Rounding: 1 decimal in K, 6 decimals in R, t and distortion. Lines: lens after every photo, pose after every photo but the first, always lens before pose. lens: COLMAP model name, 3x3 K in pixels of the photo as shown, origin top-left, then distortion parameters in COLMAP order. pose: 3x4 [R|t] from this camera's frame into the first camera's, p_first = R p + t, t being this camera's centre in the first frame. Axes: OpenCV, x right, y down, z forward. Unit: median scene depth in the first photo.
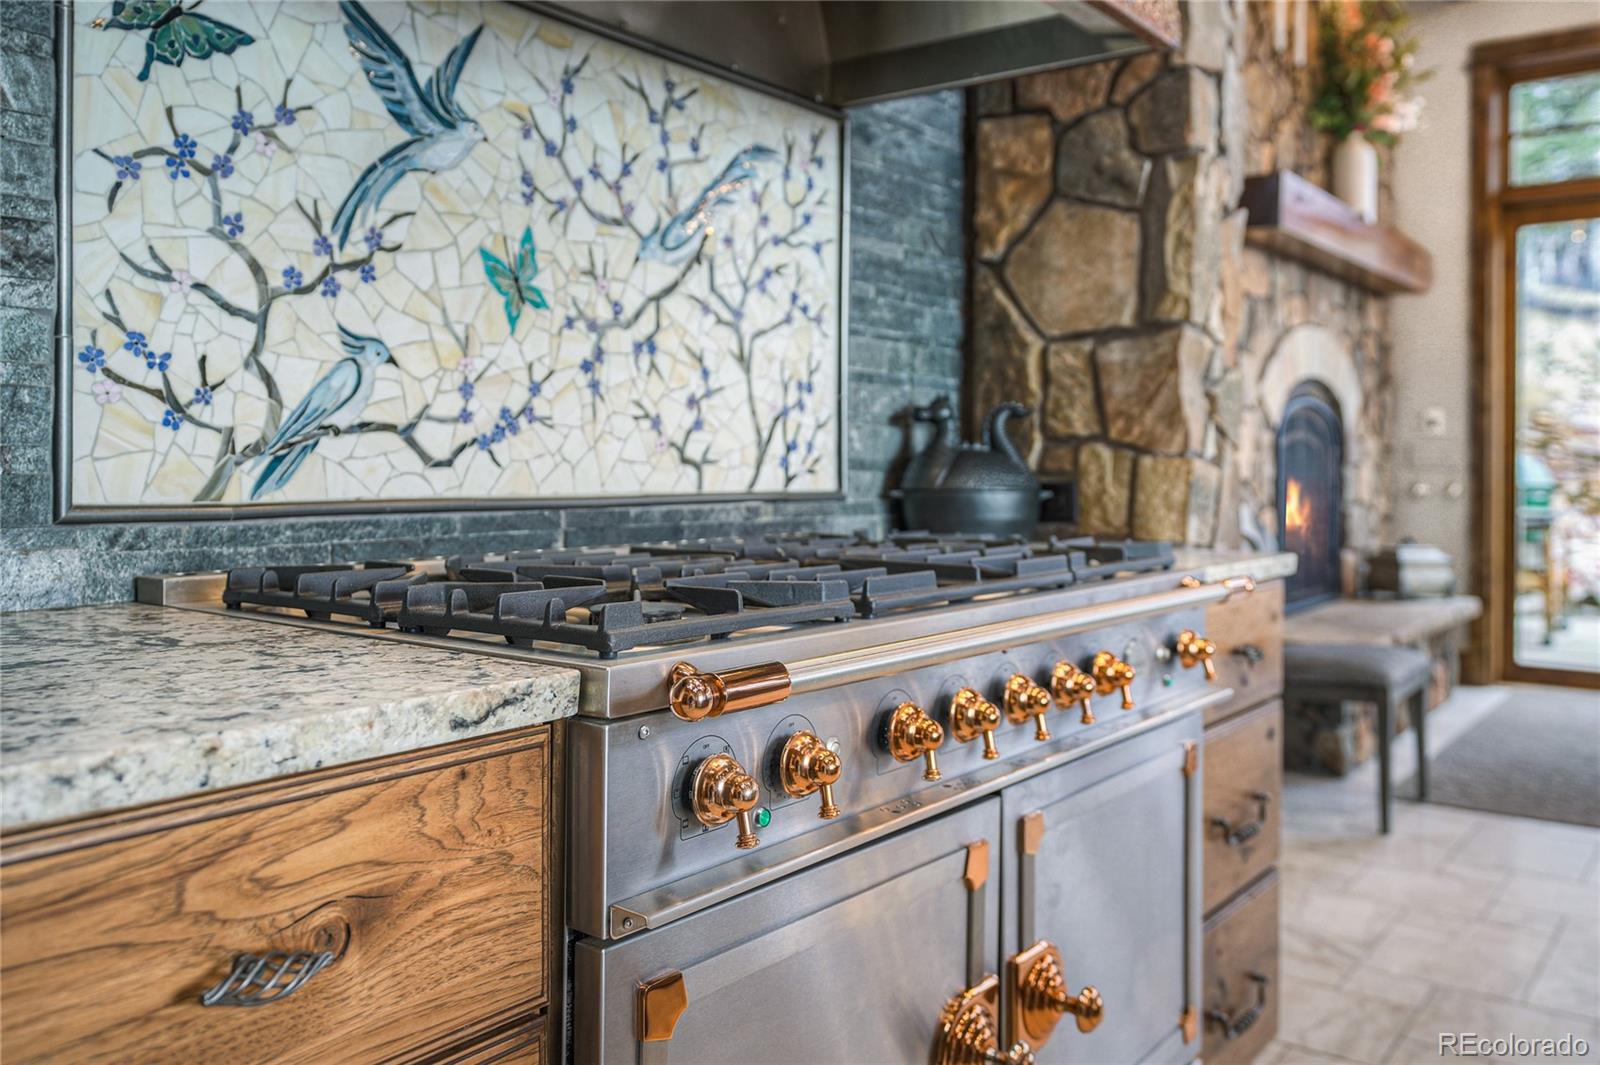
lens RADIAL K [[1297.7, 0, 794.4], [0, 1297.7, 471.2], [0, 0, 1]] dist [0.010790, 0.005965]
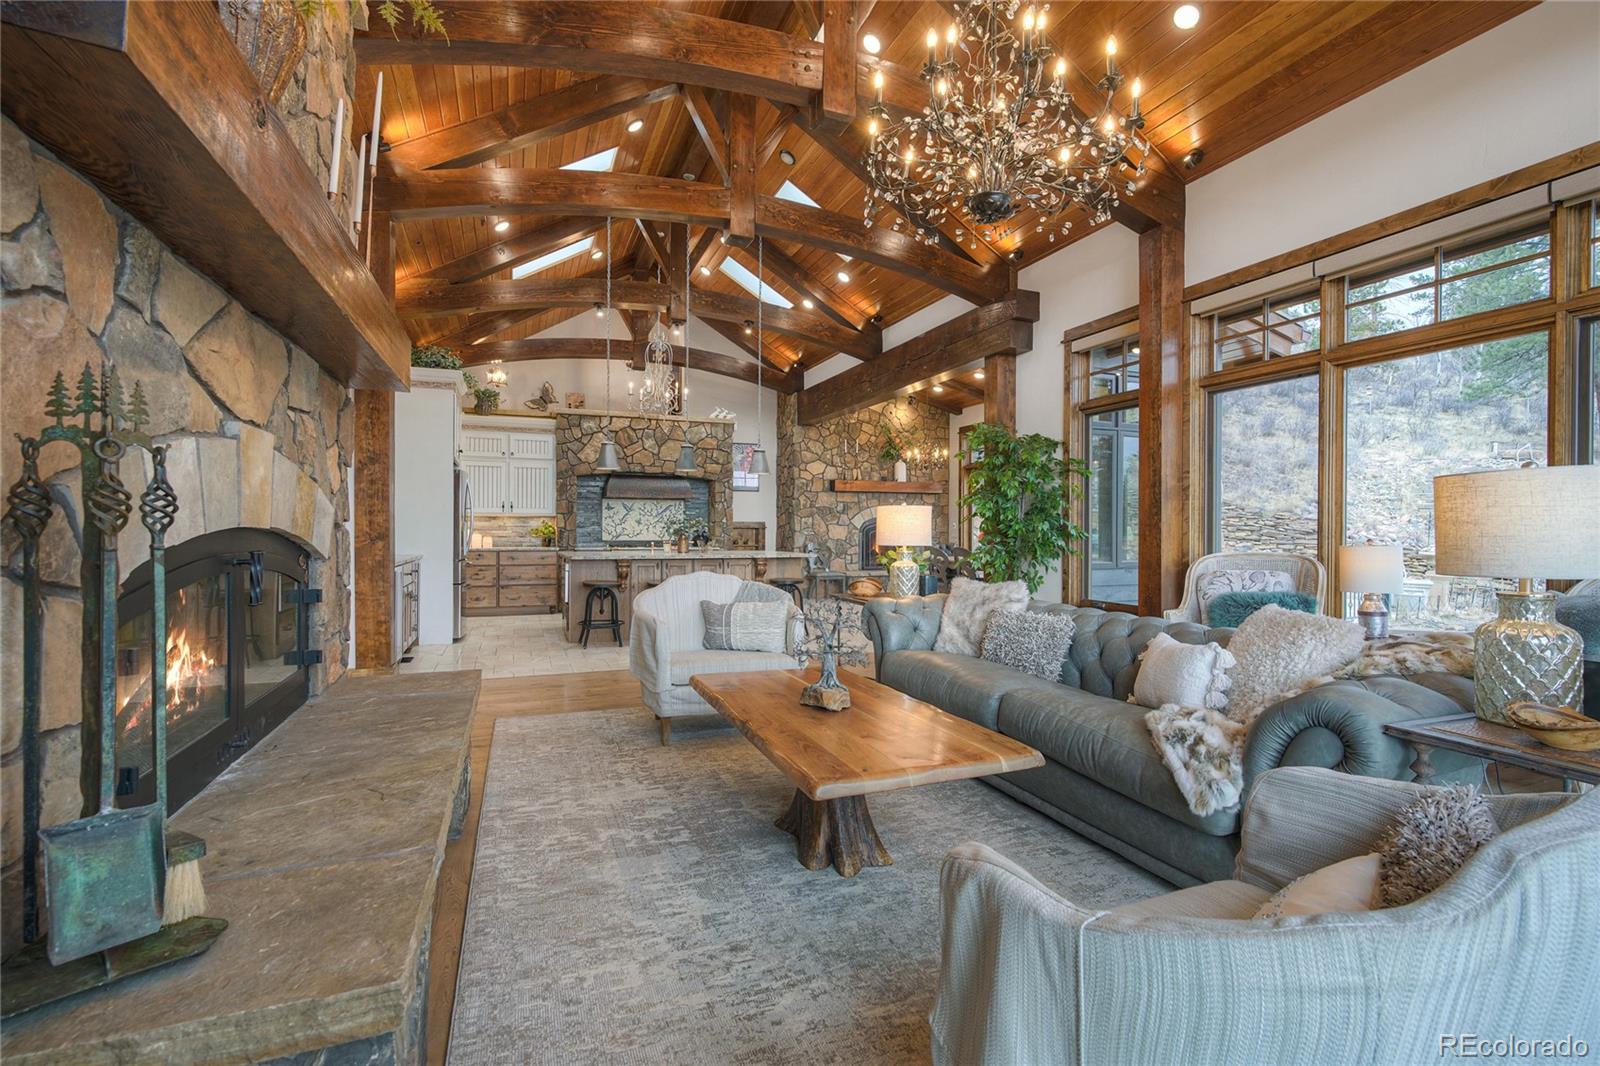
lens RADIAL K [[734.1, 0, 801.8], [0, 734.1, 530.9], [0, 0, 1]] dist [-0.003101, 0.000896]
pose [[0.856909, -0.002377, -0.515463, 4.299861], [-0.002042, 0.999966, -0.008006, -0.014148], [0.515464, 0.007913, 0.856874, -3.788732]]
